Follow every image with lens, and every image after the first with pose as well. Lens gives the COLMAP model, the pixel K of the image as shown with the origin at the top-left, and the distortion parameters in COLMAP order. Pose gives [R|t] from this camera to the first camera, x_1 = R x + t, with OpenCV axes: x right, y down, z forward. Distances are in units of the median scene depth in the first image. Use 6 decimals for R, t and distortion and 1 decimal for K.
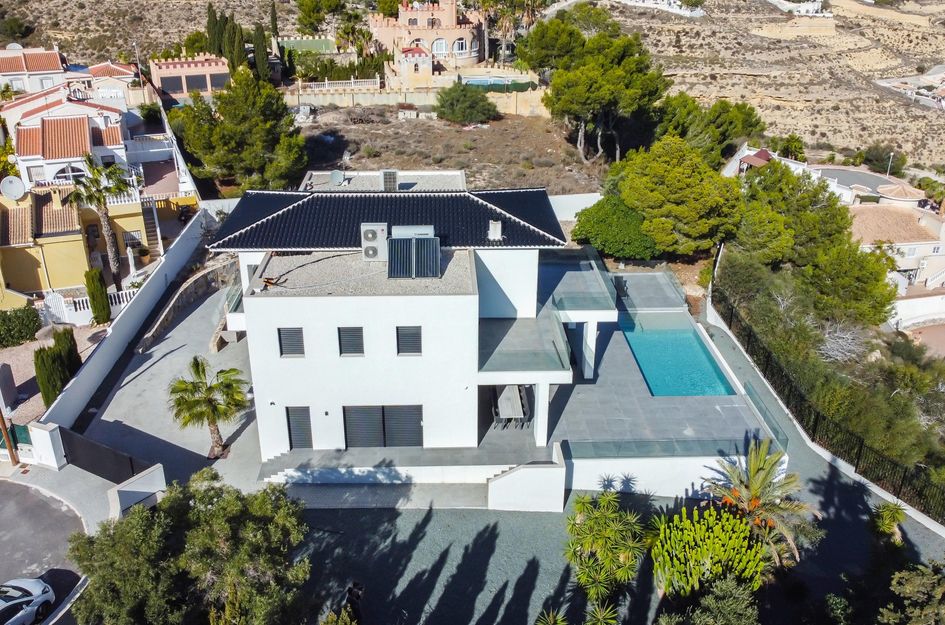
lens RADIAL K [[836.9, 0, 469.2], [0, 836.9, 310.5], [0, 0, 1]] dist [-0.006180, -0.009572]
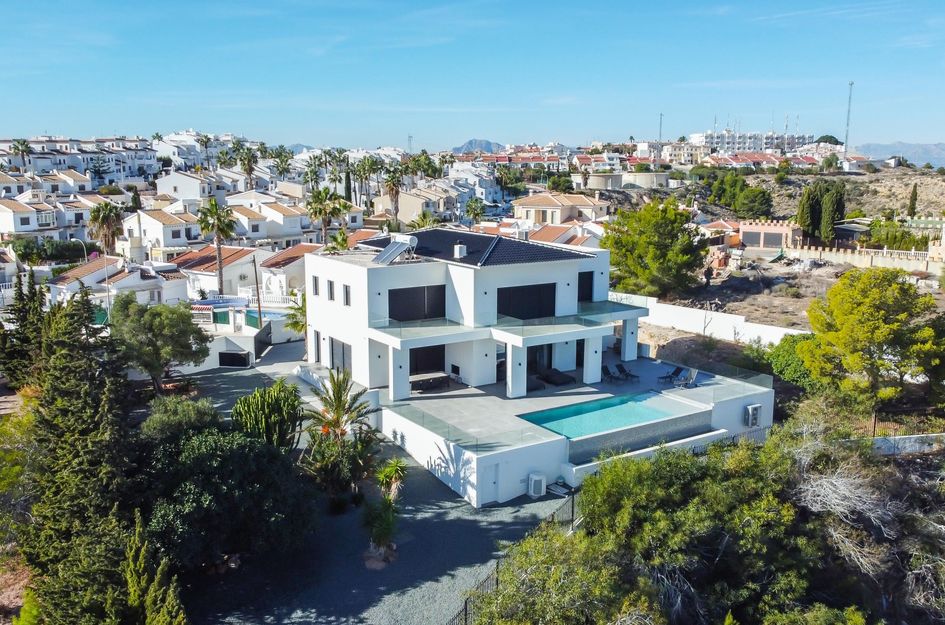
lens RADIAL K [[836.9, 0, 469.2], [0, 836.9, 310.5], [0, 0, 1]] dist [-0.006180, -0.009572]
pose [[0.508426, 0.140462, -0.849572, 1.169858], [-0.353653, 0.933621, -0.057286, 0.061933], [0.785132, 0.329579, 0.524352, 0.350227]]
